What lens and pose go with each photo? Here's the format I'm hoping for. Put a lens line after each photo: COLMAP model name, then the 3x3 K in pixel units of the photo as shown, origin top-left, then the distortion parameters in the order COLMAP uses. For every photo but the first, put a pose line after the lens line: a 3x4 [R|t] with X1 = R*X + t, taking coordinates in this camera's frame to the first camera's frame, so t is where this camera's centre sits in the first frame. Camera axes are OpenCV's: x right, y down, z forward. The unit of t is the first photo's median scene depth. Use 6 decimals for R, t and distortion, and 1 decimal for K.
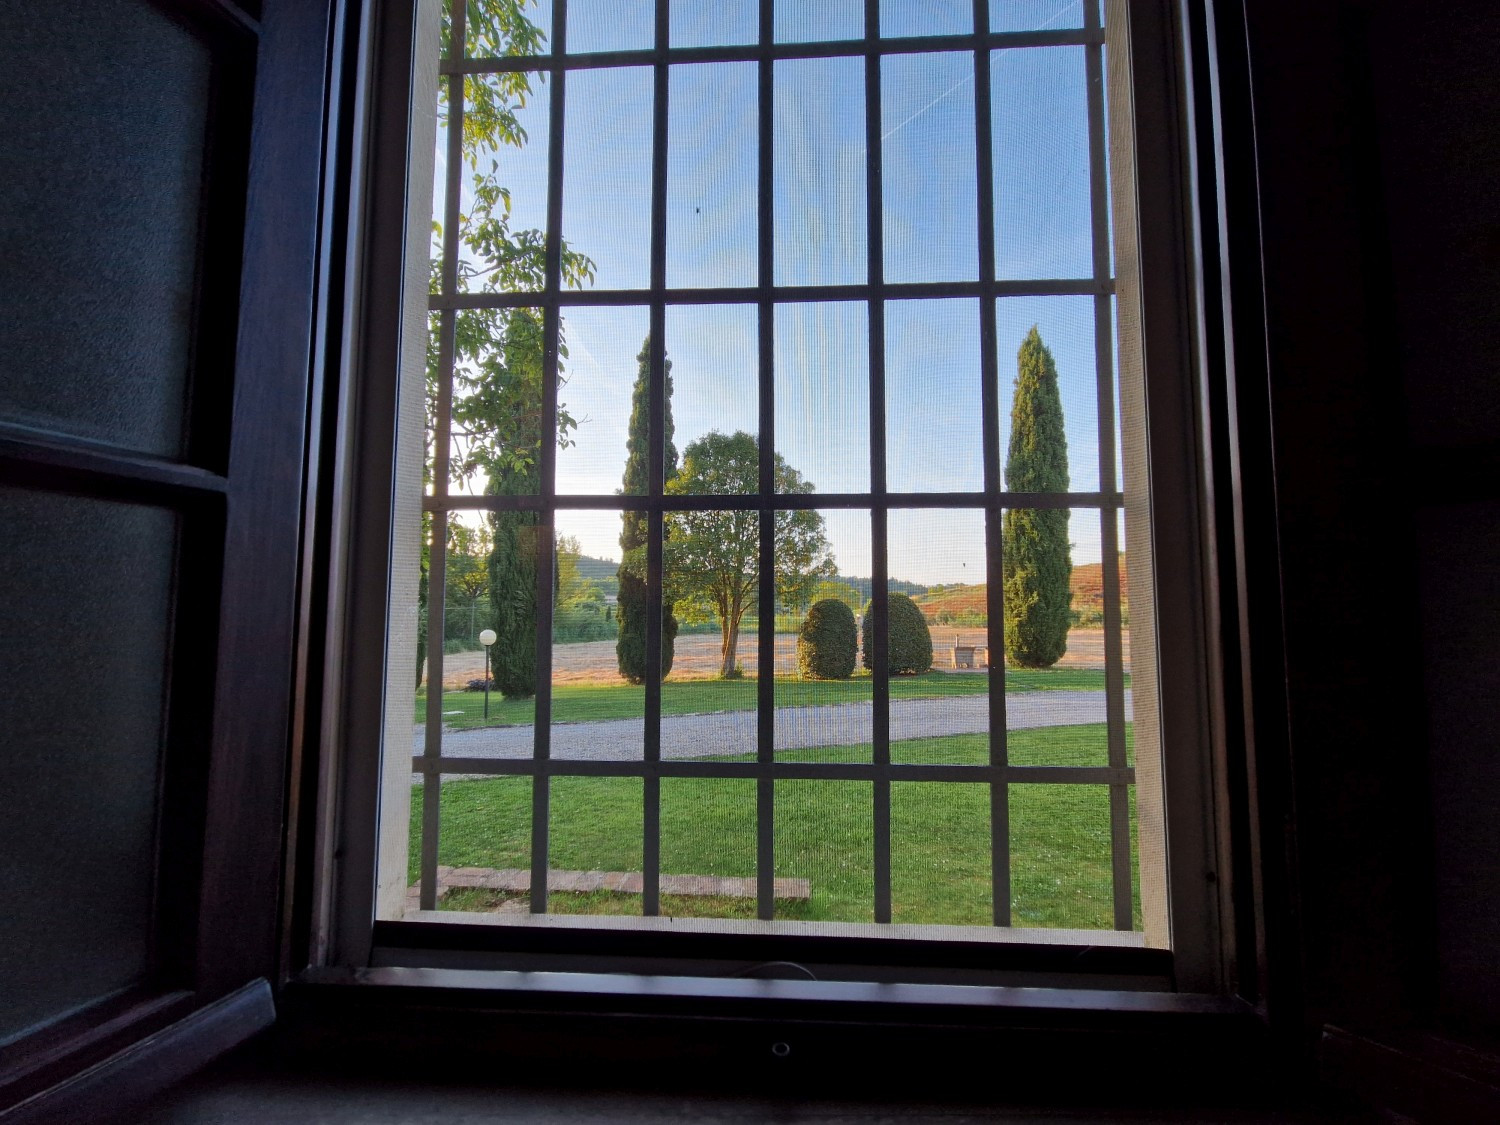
lens RADIAL K [[609.9, 0, 755.6], [0, 609.9, 560.5], [0, 0, 1]] dist [0.018166, -0.010956]
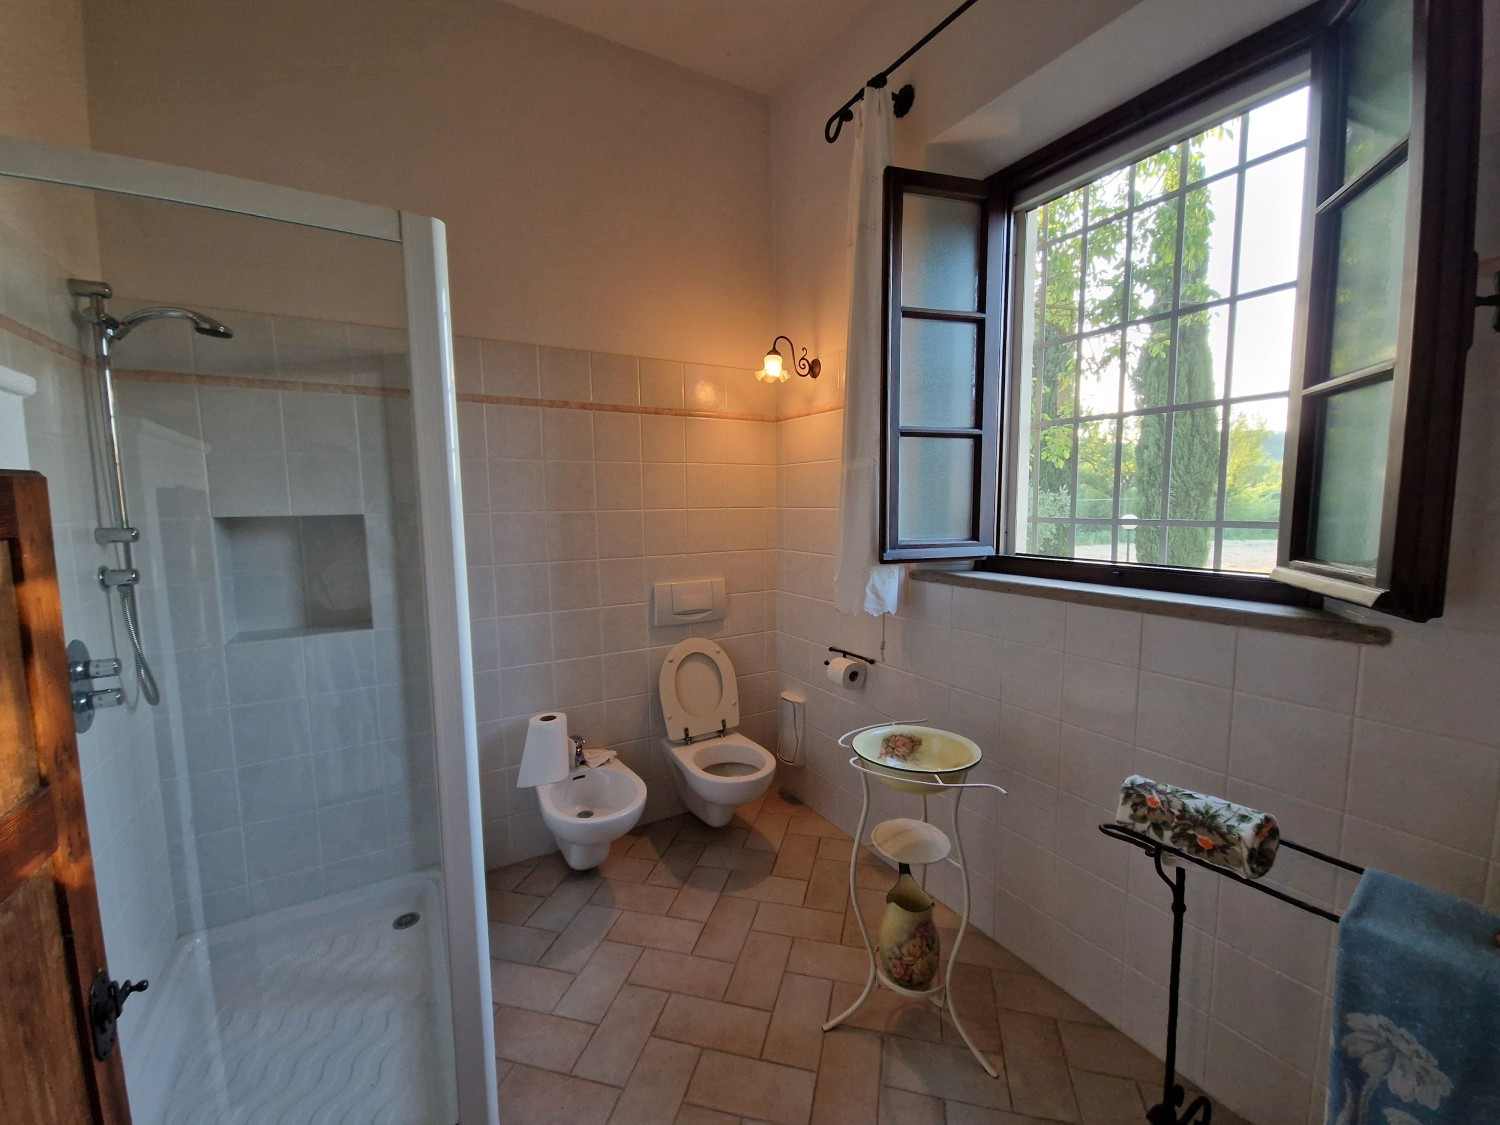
lens RADIAL K [[609.9, 0, 755.6], [0, 609.9, 560.5], [0, 0, 1]] dist [0.018166, -0.010956]
pose [[0.562483, 0.076189, -0.823291, 0.117131], [0.068552, 0.988019, 0.138269, 0.004181], [0.823962, -0.134213, 0.550521, -0.176731]]
